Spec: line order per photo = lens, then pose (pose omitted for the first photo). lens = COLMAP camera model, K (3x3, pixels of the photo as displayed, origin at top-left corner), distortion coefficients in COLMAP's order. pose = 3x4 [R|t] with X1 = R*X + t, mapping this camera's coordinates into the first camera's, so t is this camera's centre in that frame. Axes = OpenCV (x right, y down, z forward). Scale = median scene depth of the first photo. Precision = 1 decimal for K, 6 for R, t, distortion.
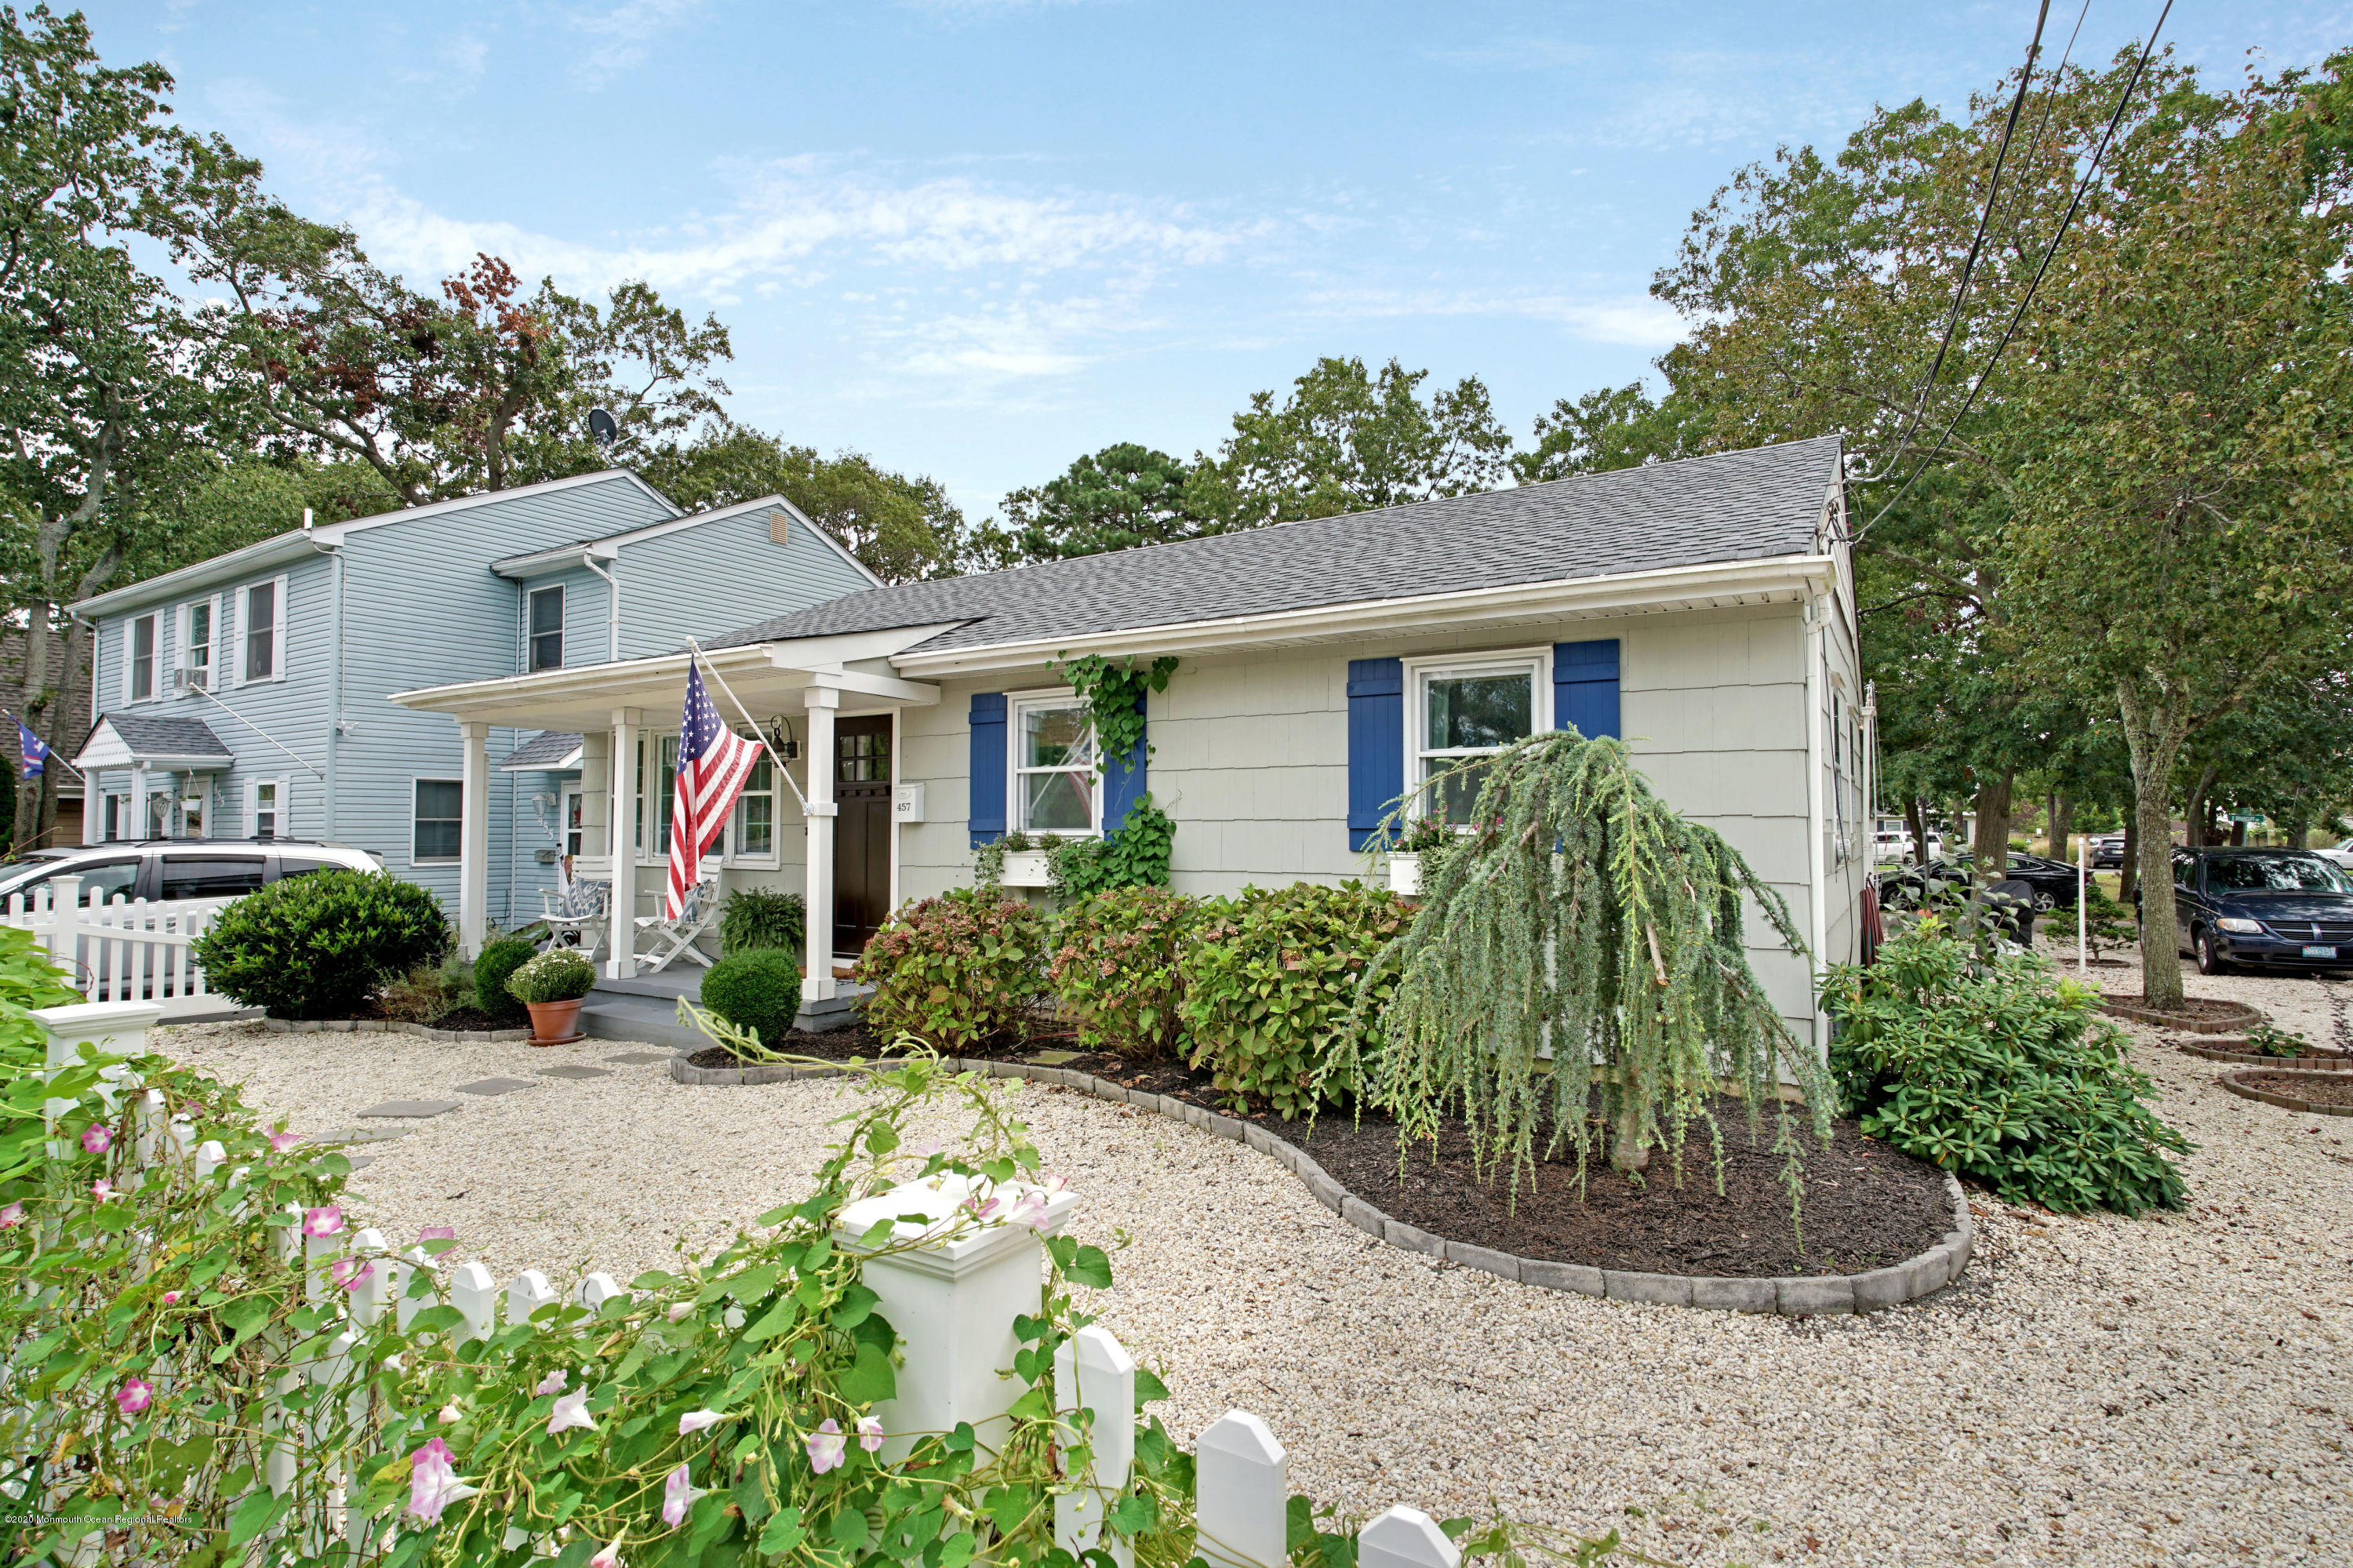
lens RADIAL K [[1146.5, 0, 1176.5], [0, 1146.5, 784.0], [0, 0, 1]] dist [-0.010245, -0.000031]
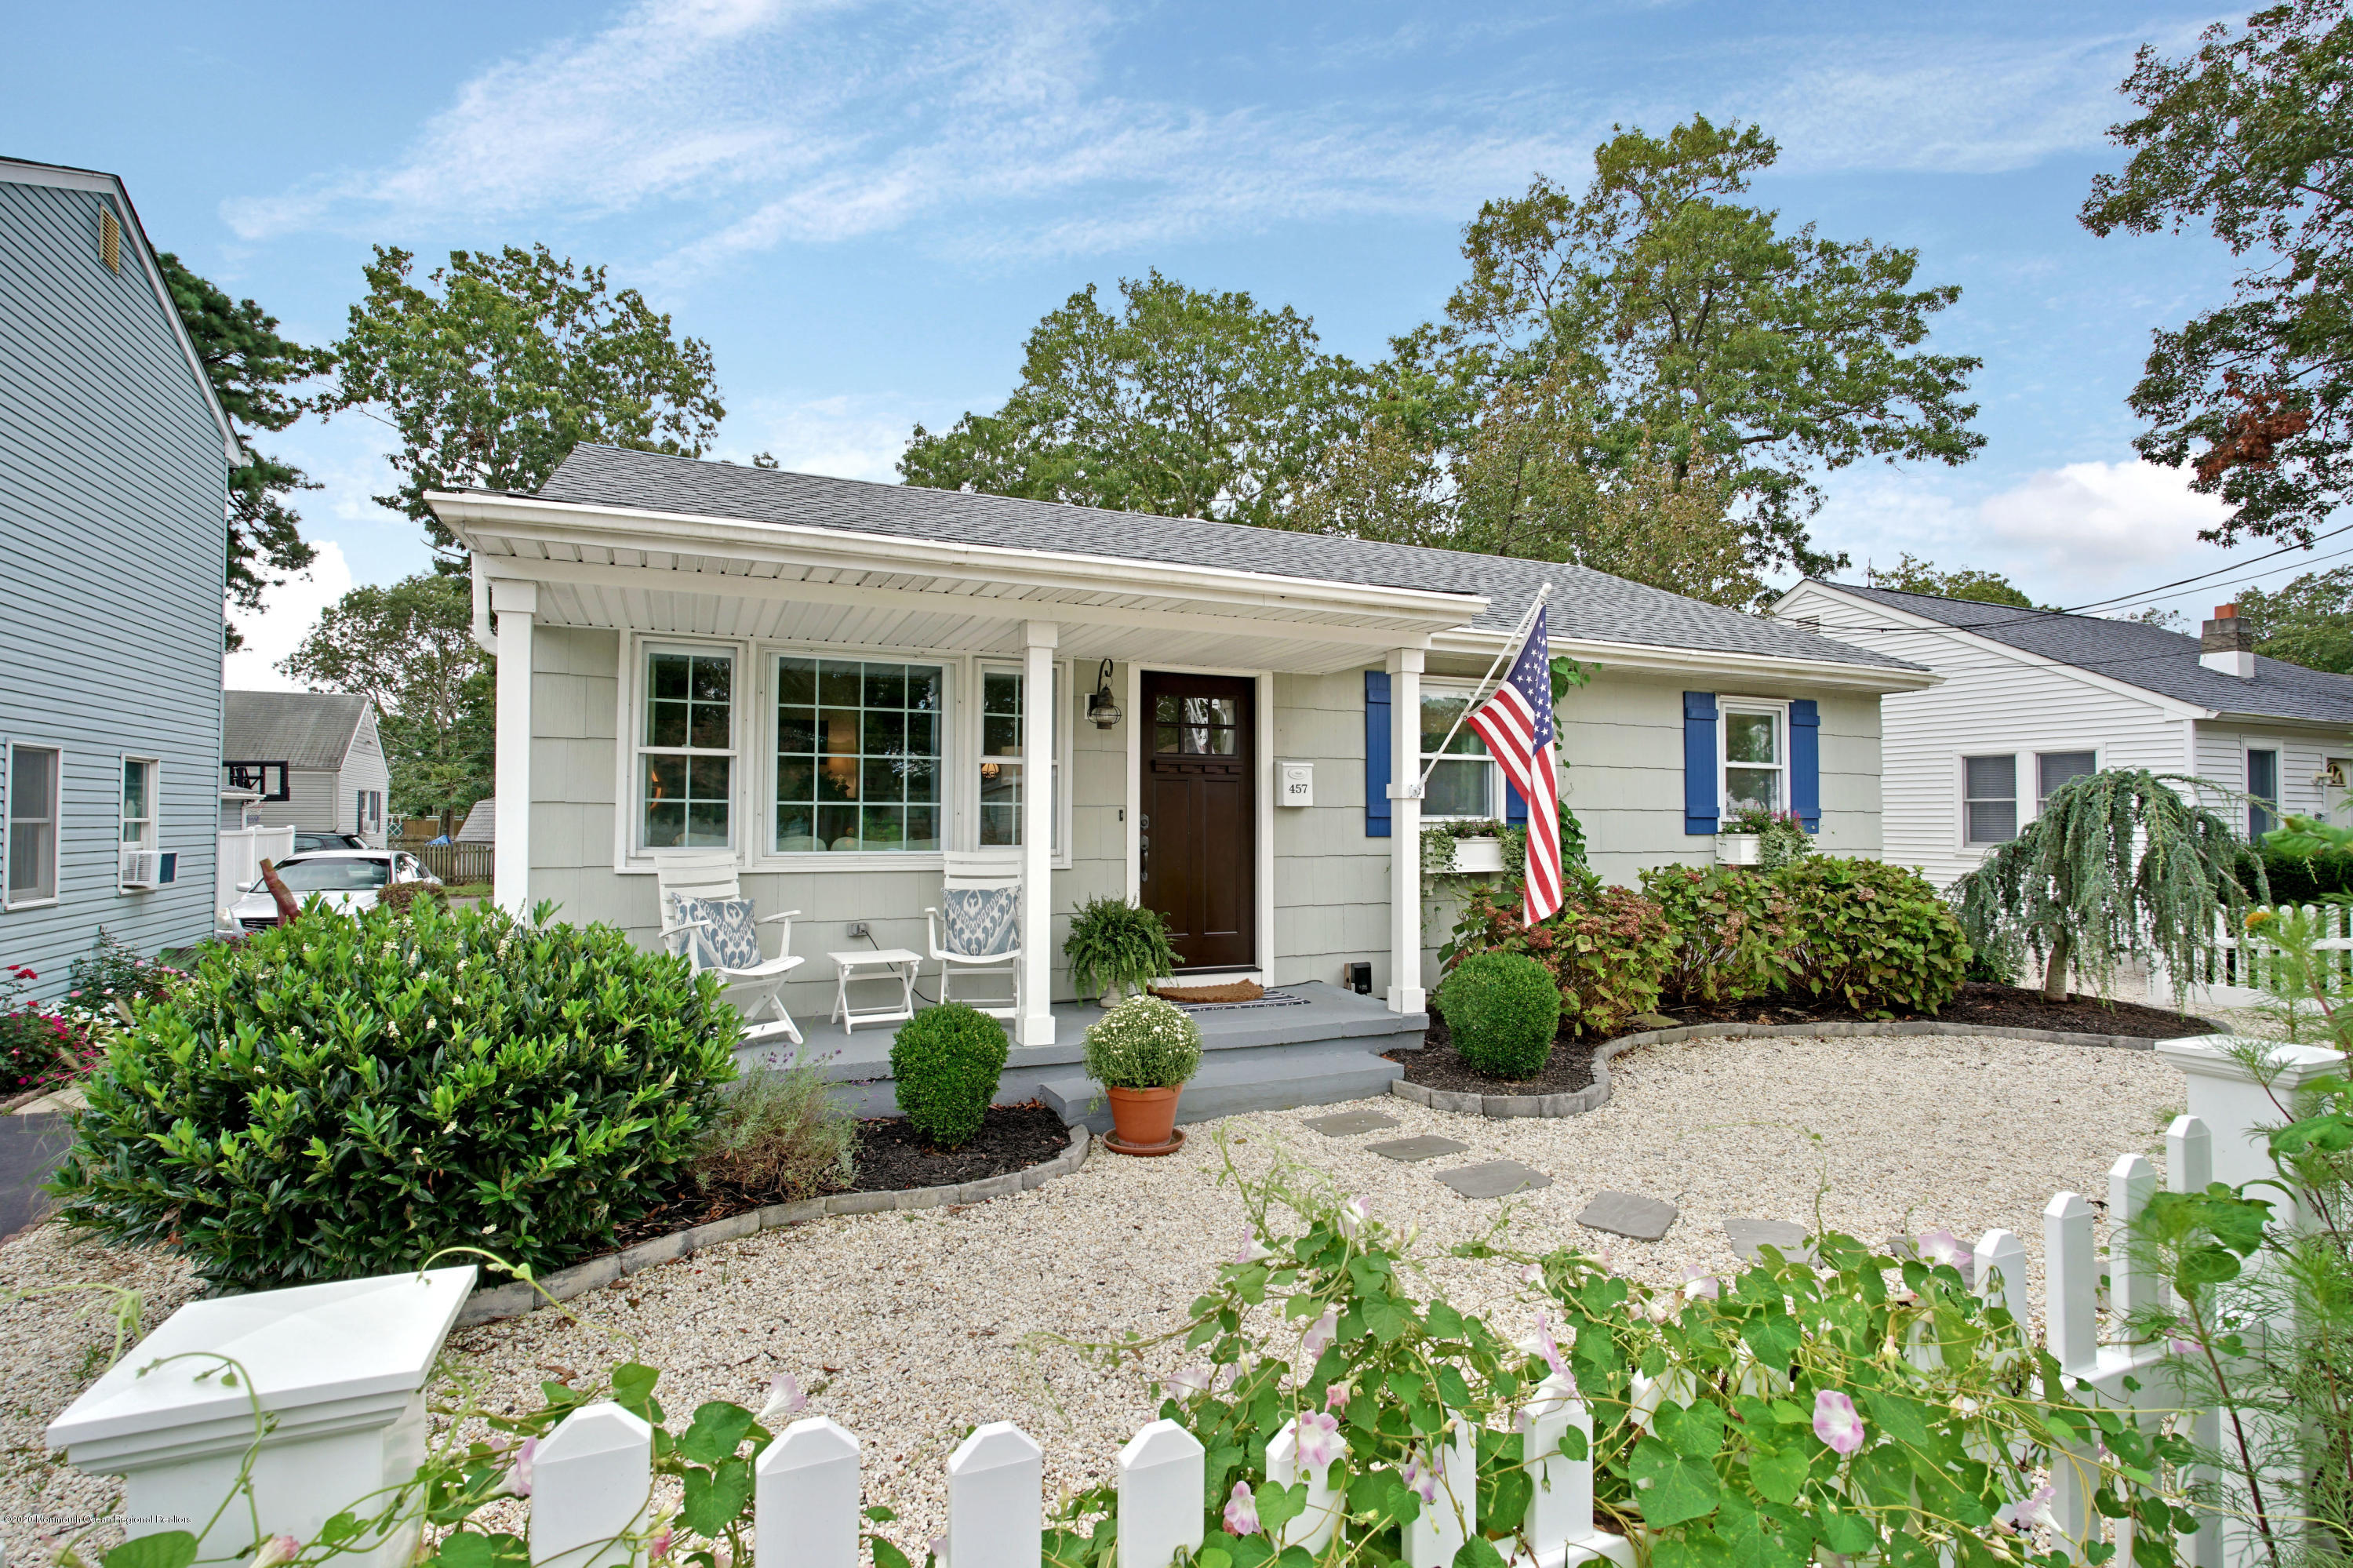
lens RADIAL K [[1107.0, 0, 1176.5], [0, 1107.0, 784.0], [0, 0, 1]] dist [0.002009, 0.000321]
pose [[0.561029, 0.032930, 0.827141, -0.994901], [-0.037174, 0.999203, -0.014566, 0.032563], [-0.826961, -0.022576, 0.561805, 0.613916]]
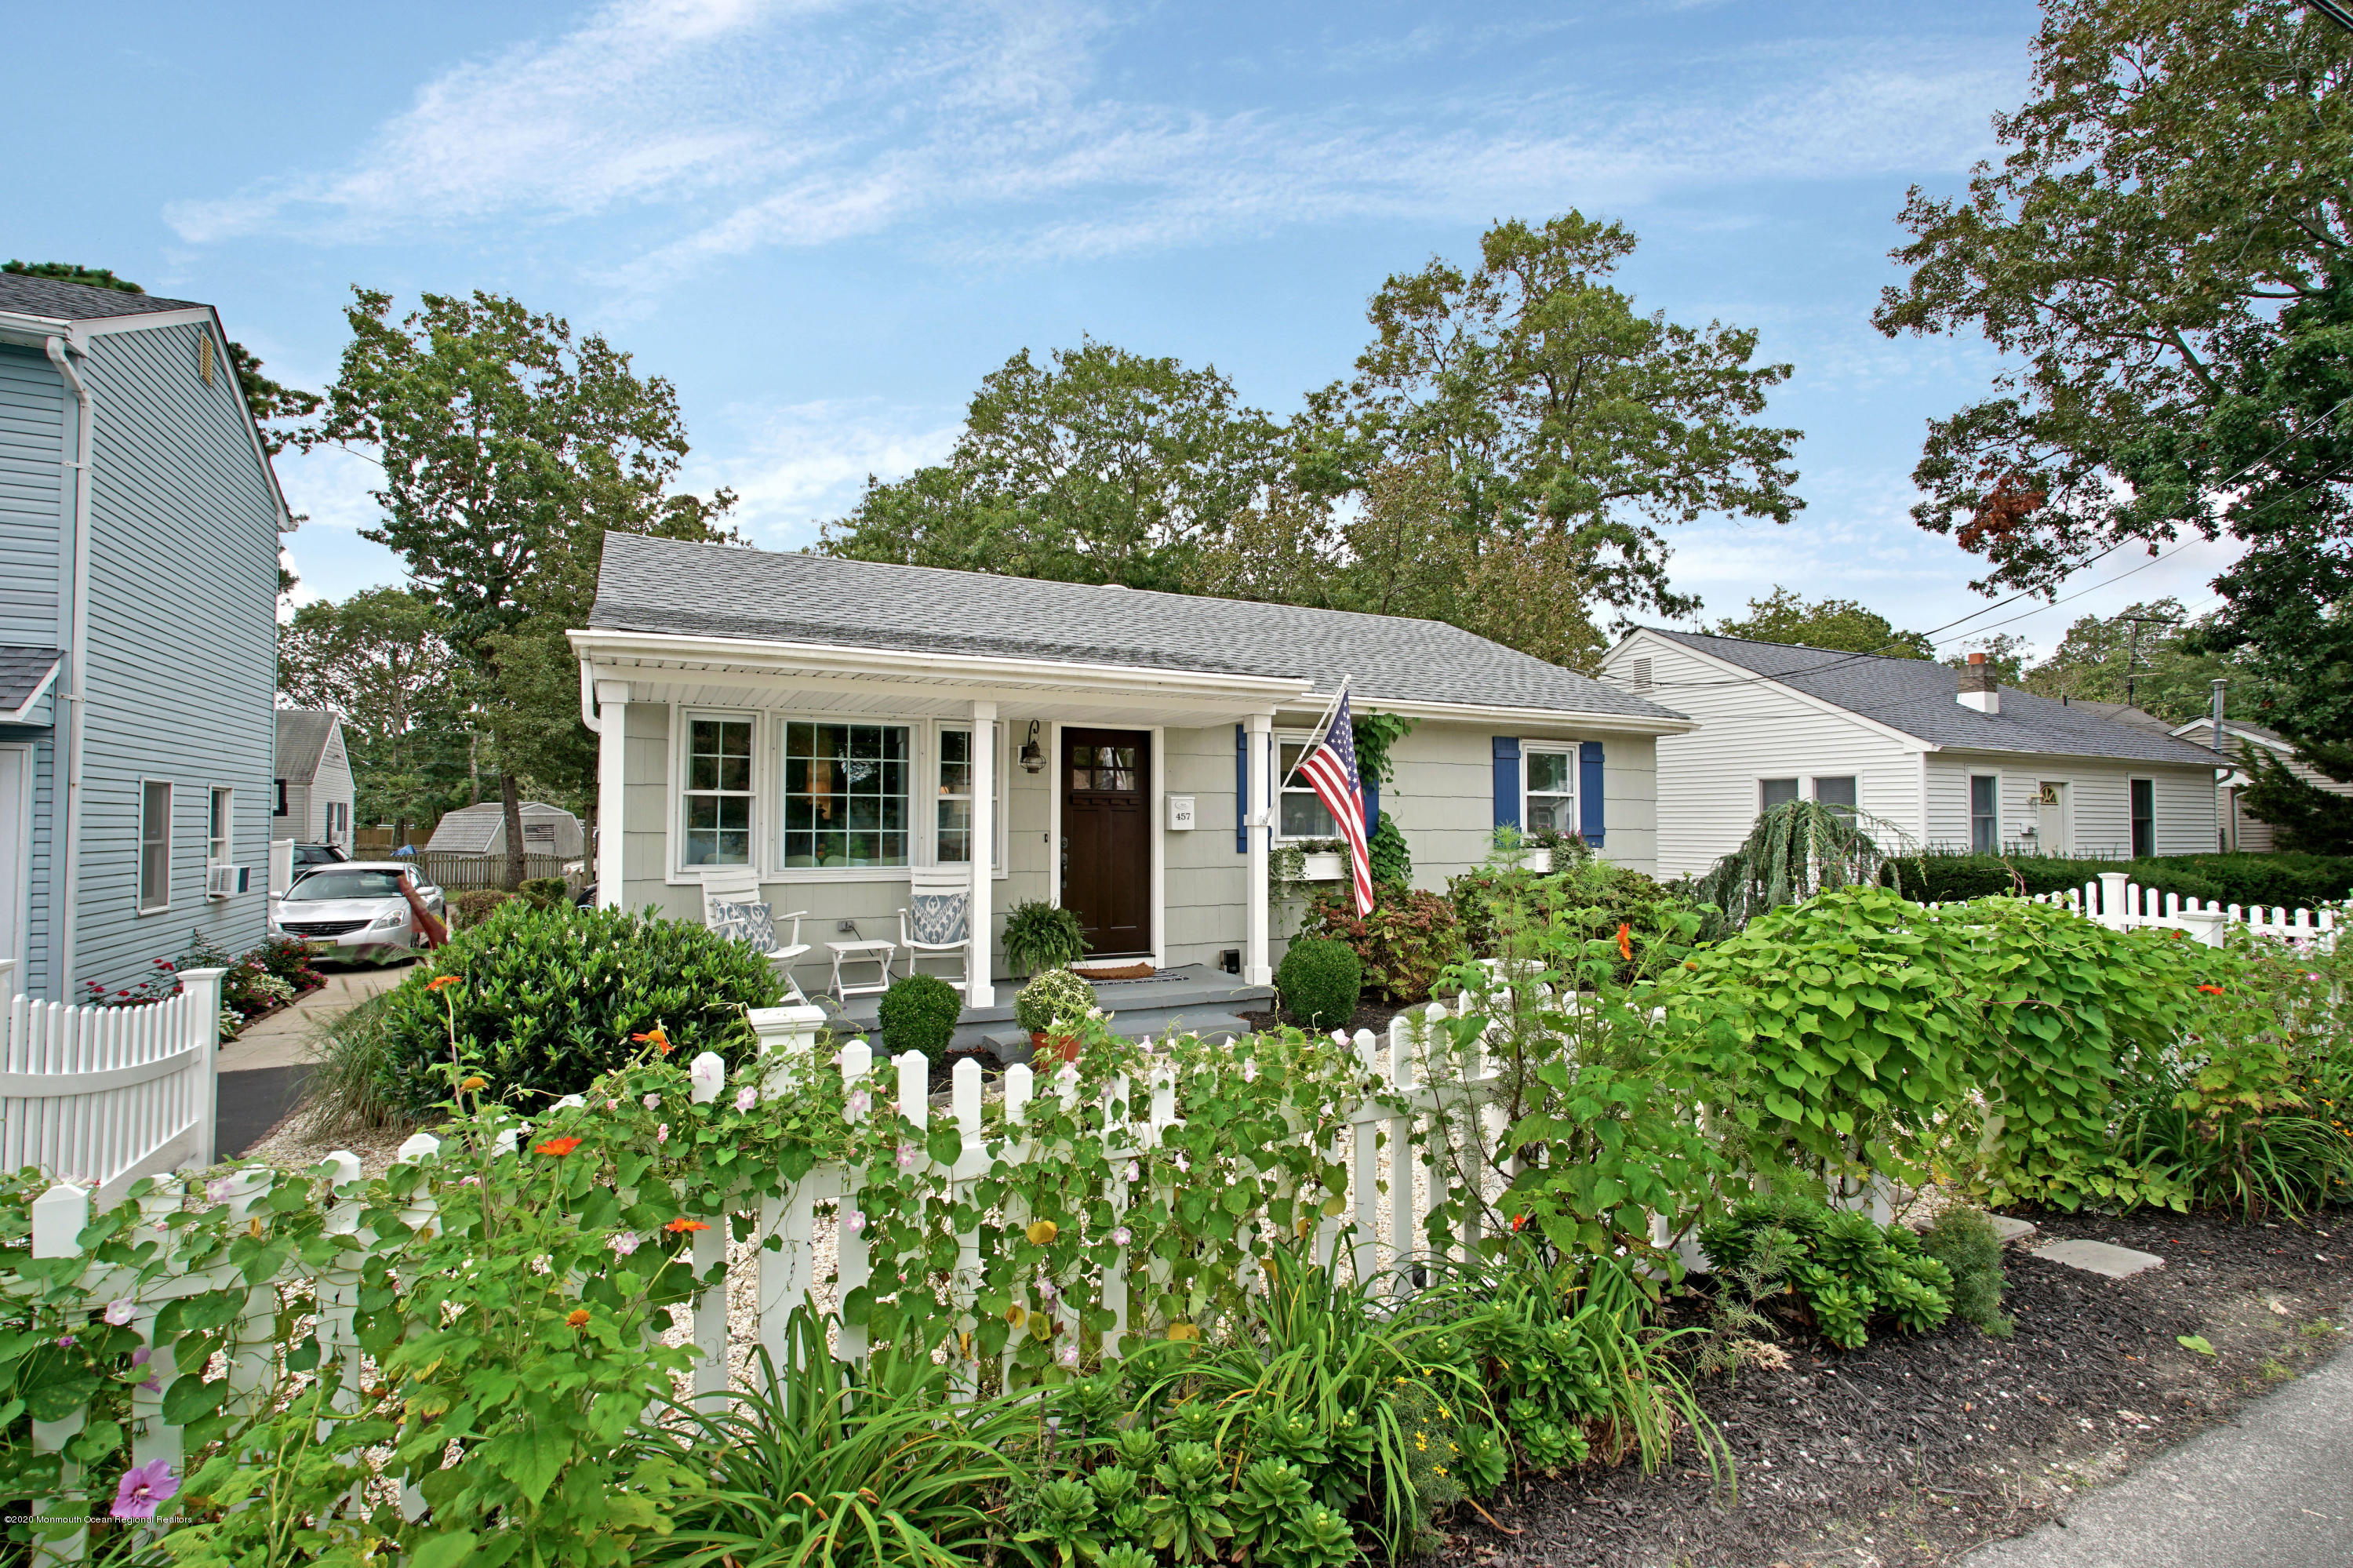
lens RADIAL K [[1082.7, 0, 1176.5], [0, 1082.7, 784.0], [0, 0, 1]] dist [-0.001576, -0.000051]
pose [[0.516992, 0.037771, 0.855157, -1.171230], [-0.036164, 0.999098, -0.022266, 0.012283], [-0.855226, -0.019414, 0.517891, 0.459113]]
